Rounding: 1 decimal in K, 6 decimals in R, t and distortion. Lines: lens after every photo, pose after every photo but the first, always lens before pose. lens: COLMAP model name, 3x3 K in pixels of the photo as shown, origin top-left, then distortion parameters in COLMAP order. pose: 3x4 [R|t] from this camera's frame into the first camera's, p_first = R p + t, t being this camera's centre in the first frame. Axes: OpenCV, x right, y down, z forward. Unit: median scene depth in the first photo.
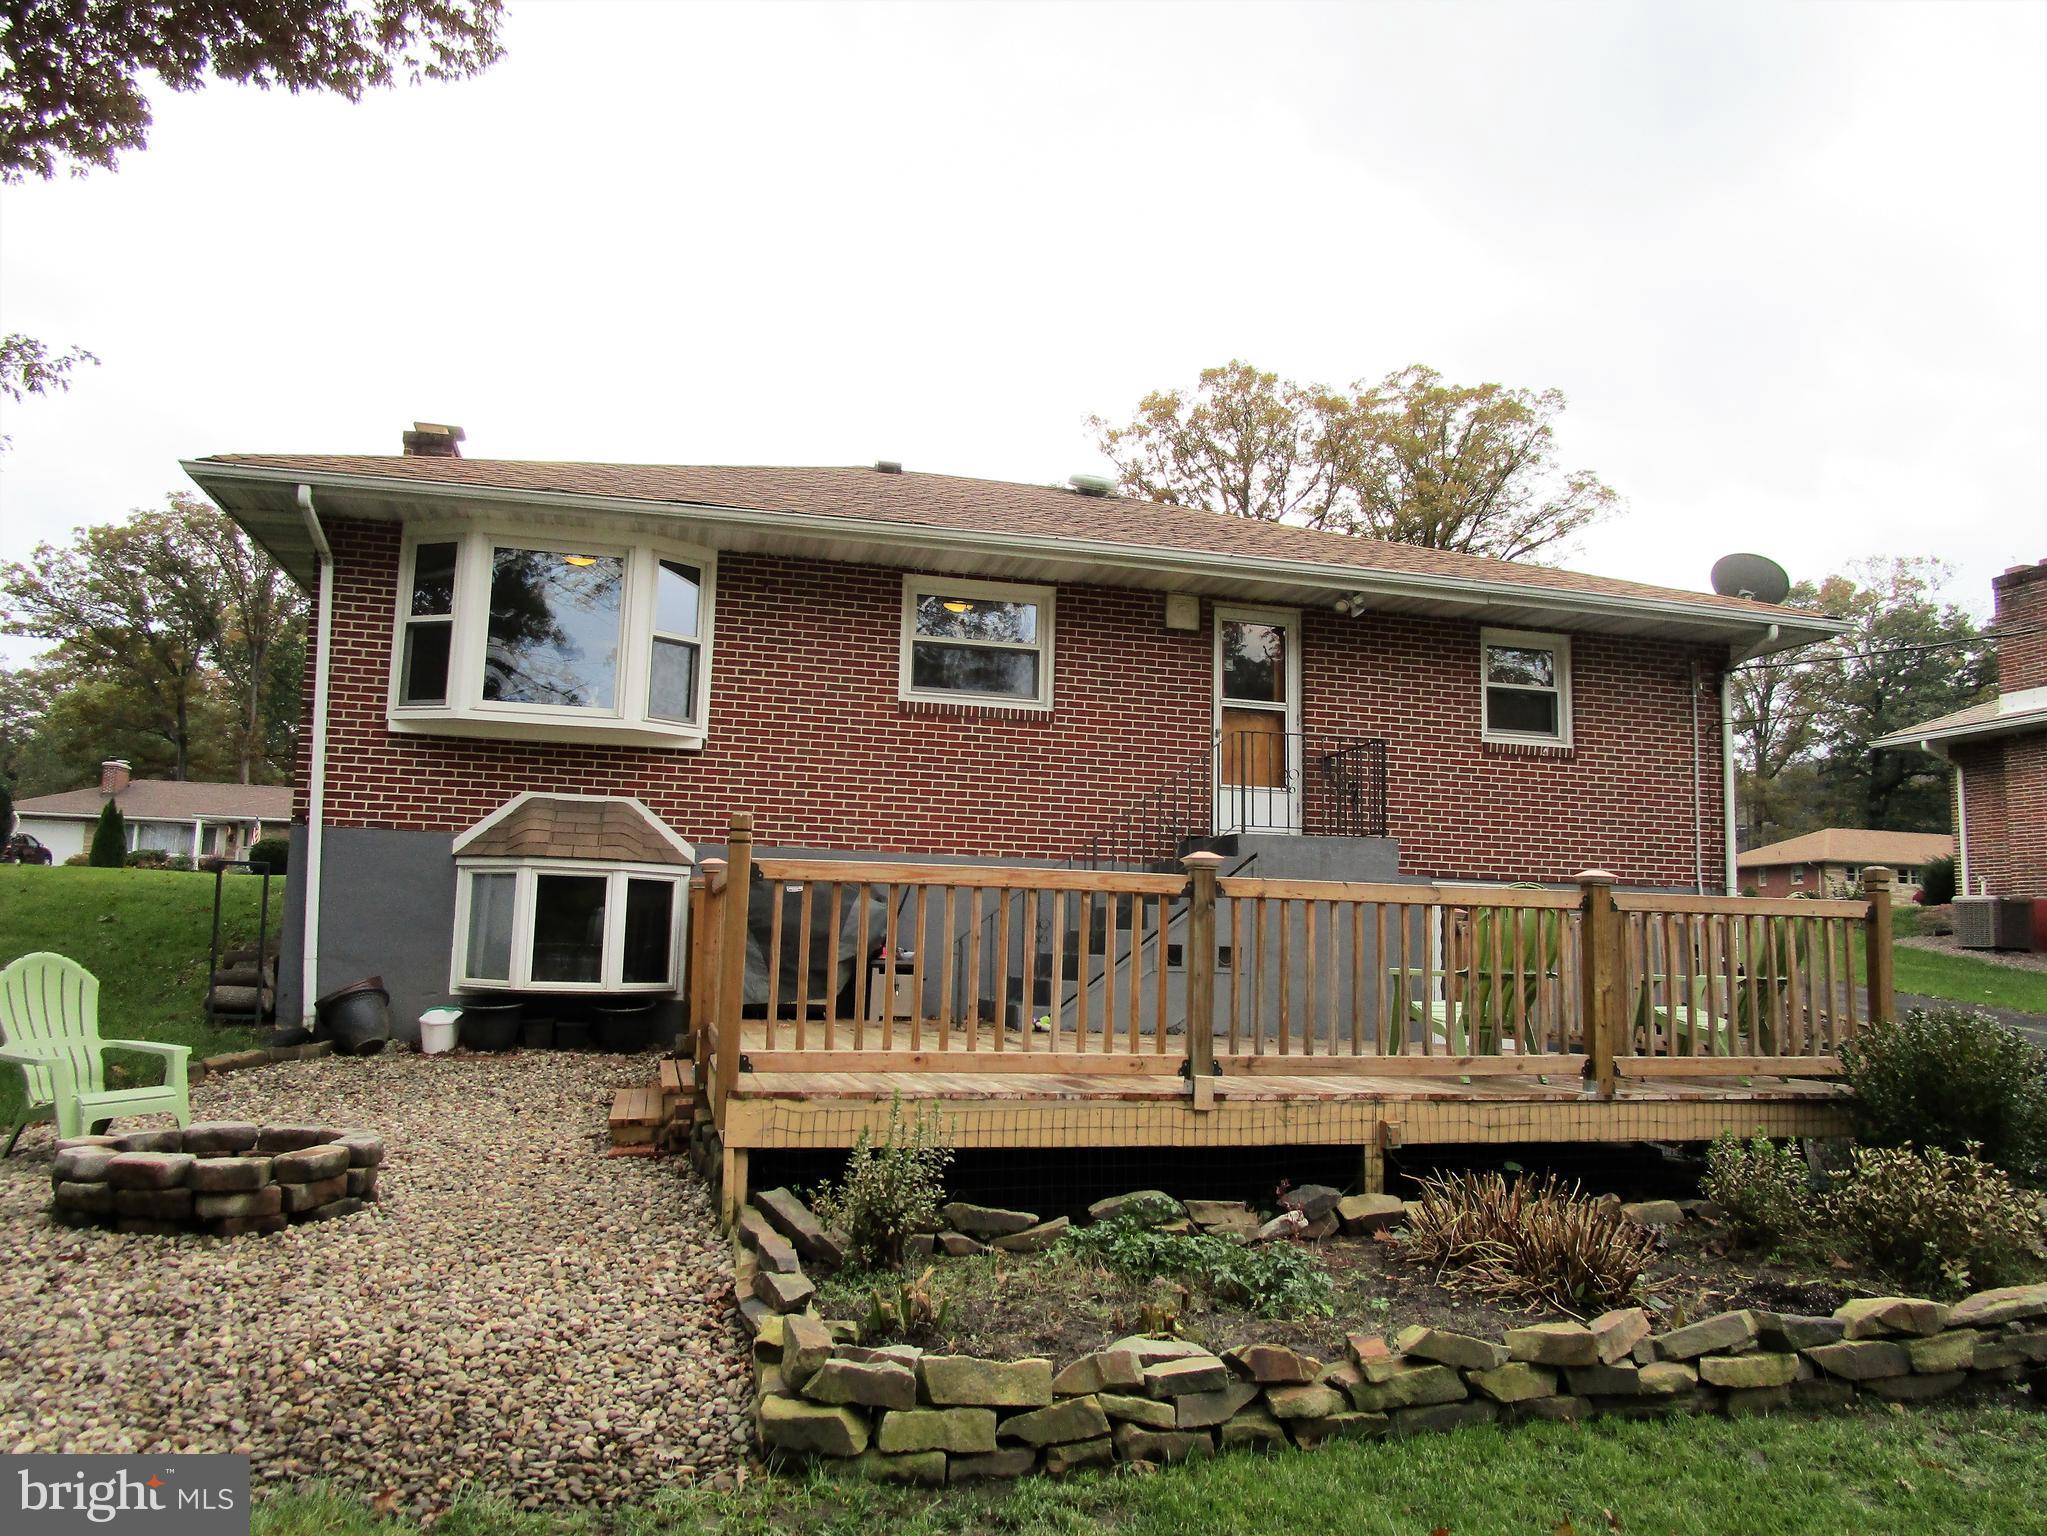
lens RADIAL K [[1440.3, 0, 1013.8], [0, 1440.3, 768.3], [0, 0, 1]] dist [-0.036135, 0.015559]
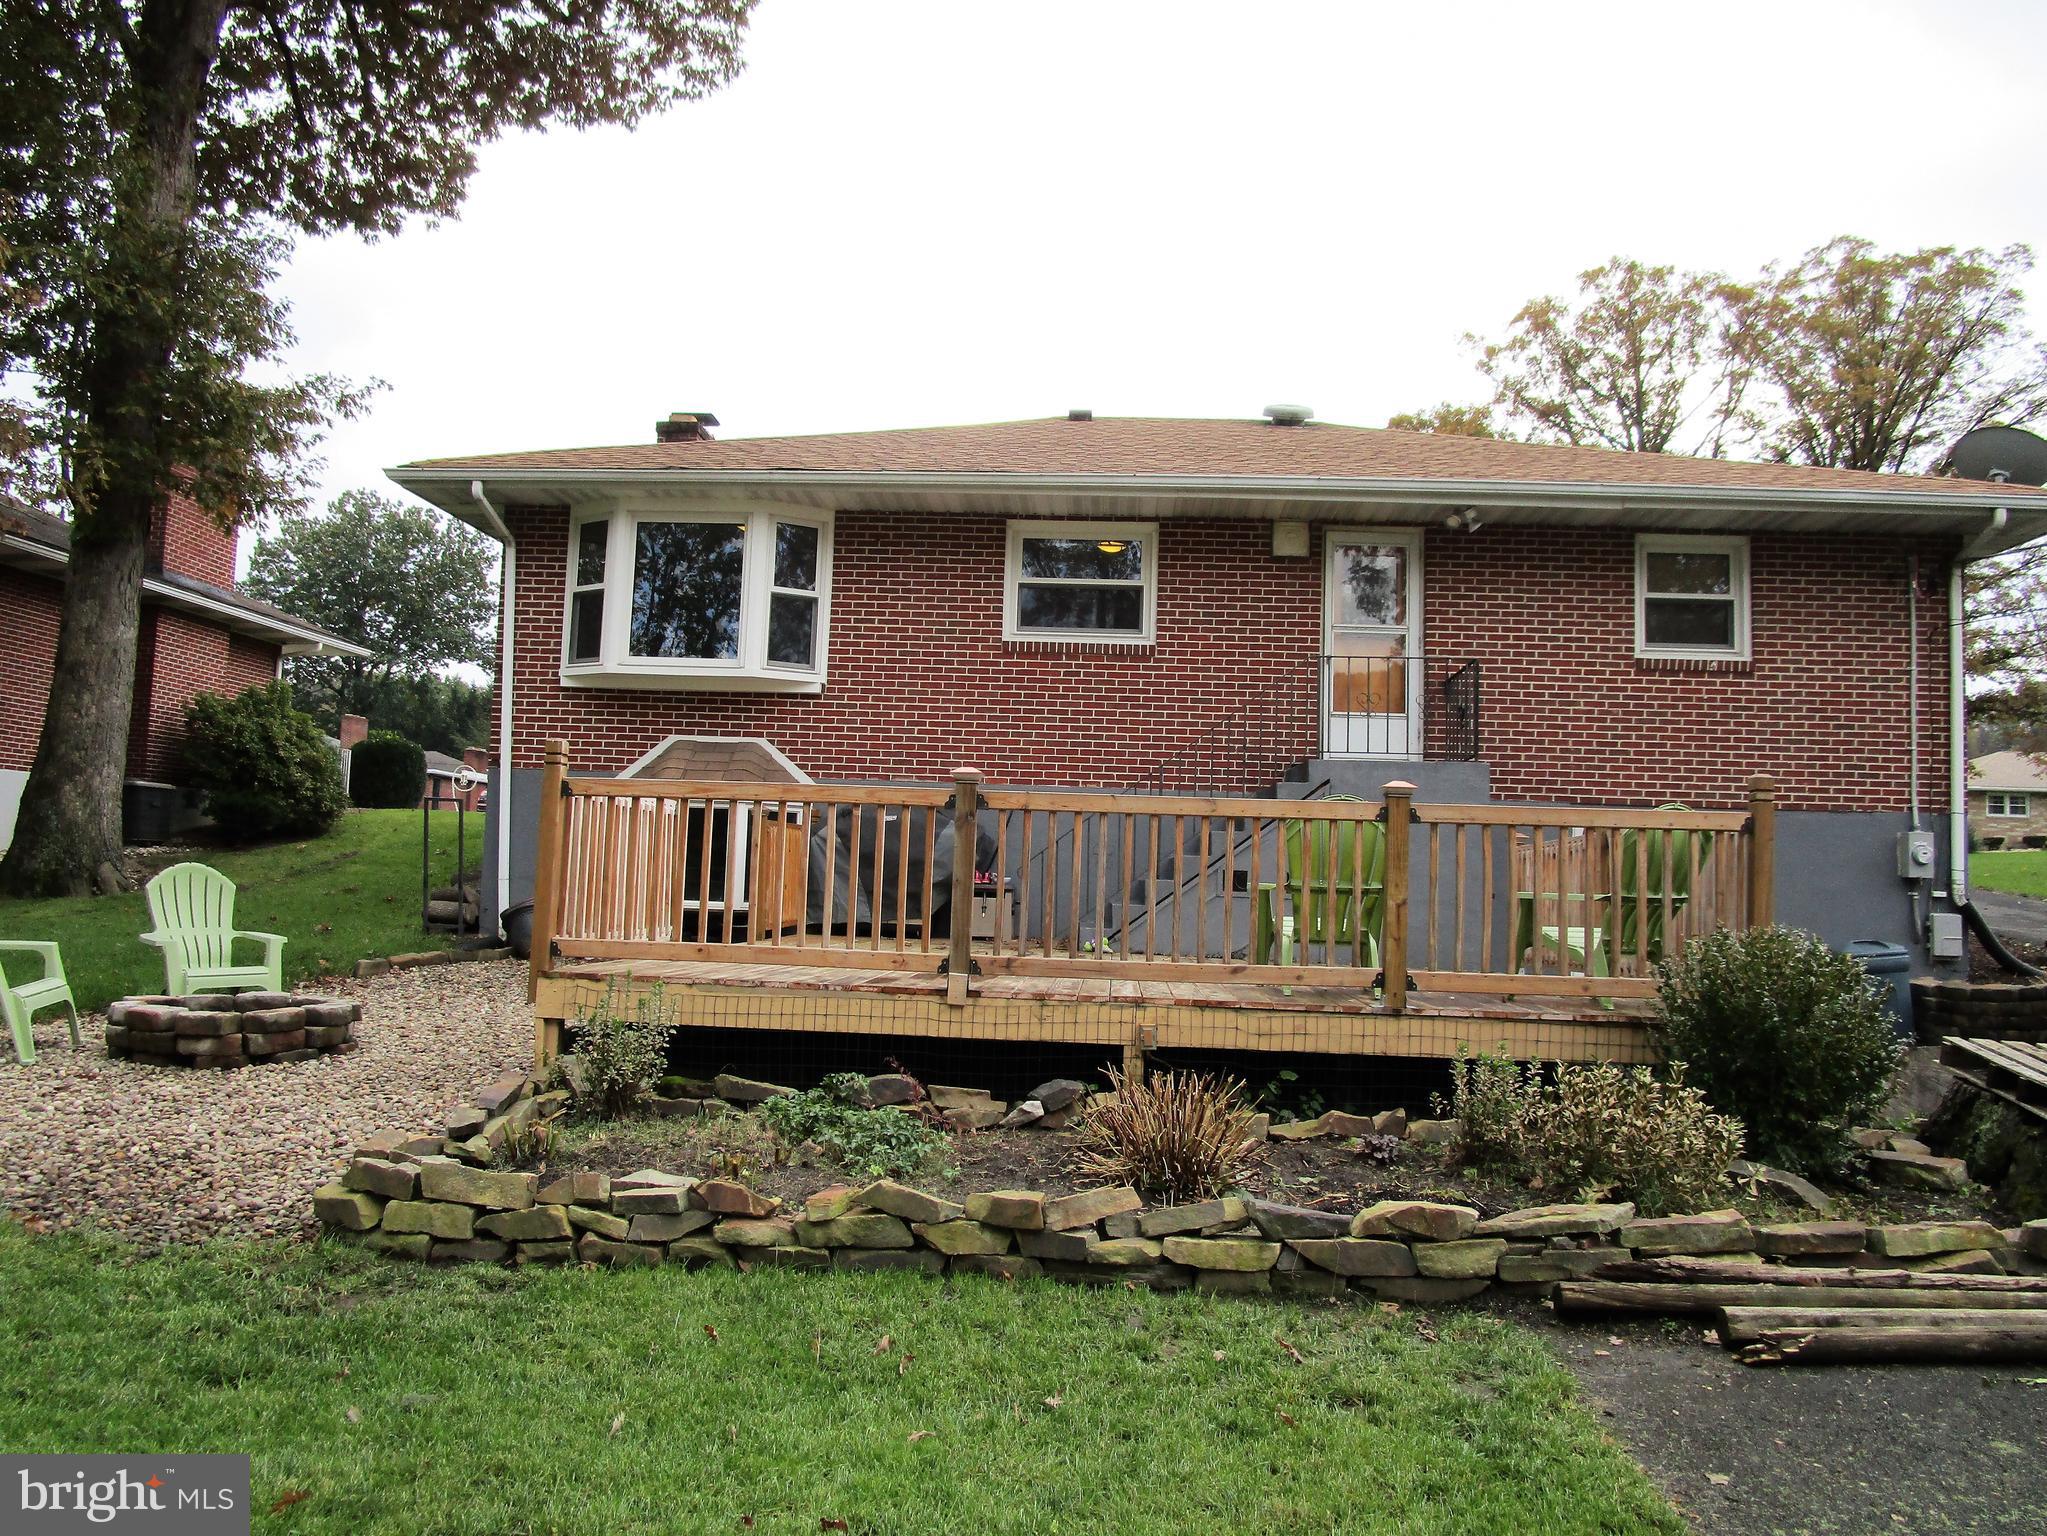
lens RADIAL K [[1440.3, 0, 1013.7], [0, 1440.3, 766.3], [0, 0, 1]] dist [-0.036135, 0.015559]
pose [[0.952131, -0.018050, -0.305156, 0.261238], [0.028896, 0.999100, 0.031061, 0.013237], [0.304320, -0.038392, 0.951796, -0.006836]]
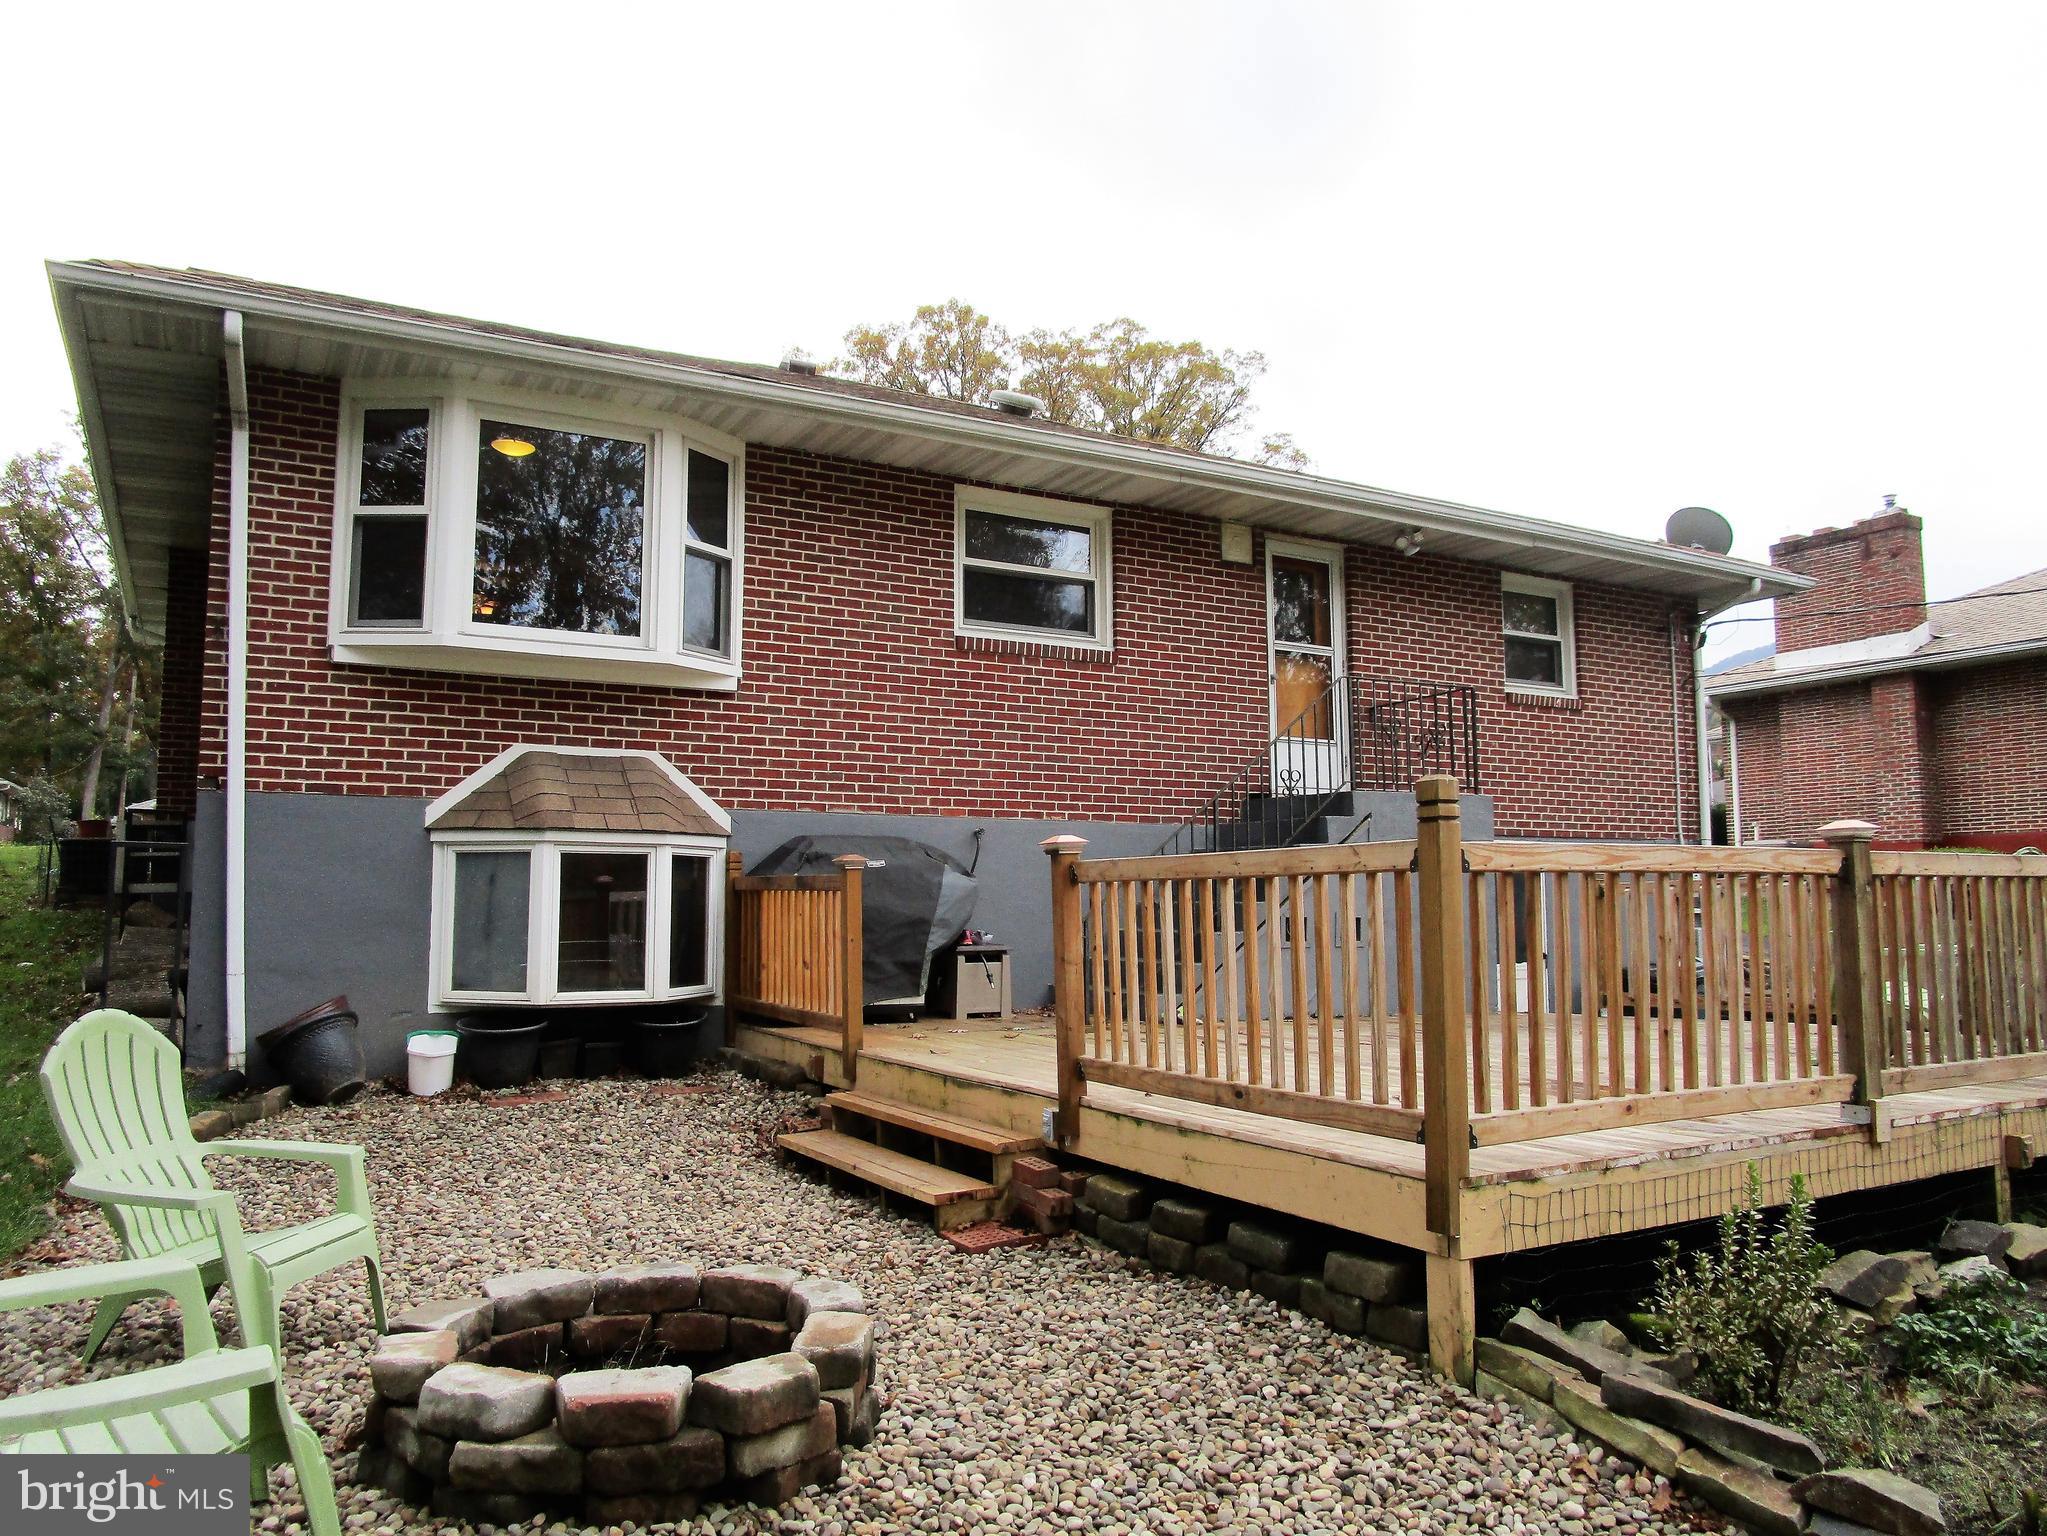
lens RADIAL K [[1440.3, 0, 1013.8], [0, 1440.3, 763.4], [0, 0, 1]] dist [-0.036135, 0.015559]
pose [[0.964668, -0.002839, 0.263452, -0.281230], [-0.005344, 0.999525, 0.030339, 0.002179], [-0.263413, -0.030675, 0.964195, 0.189281]]
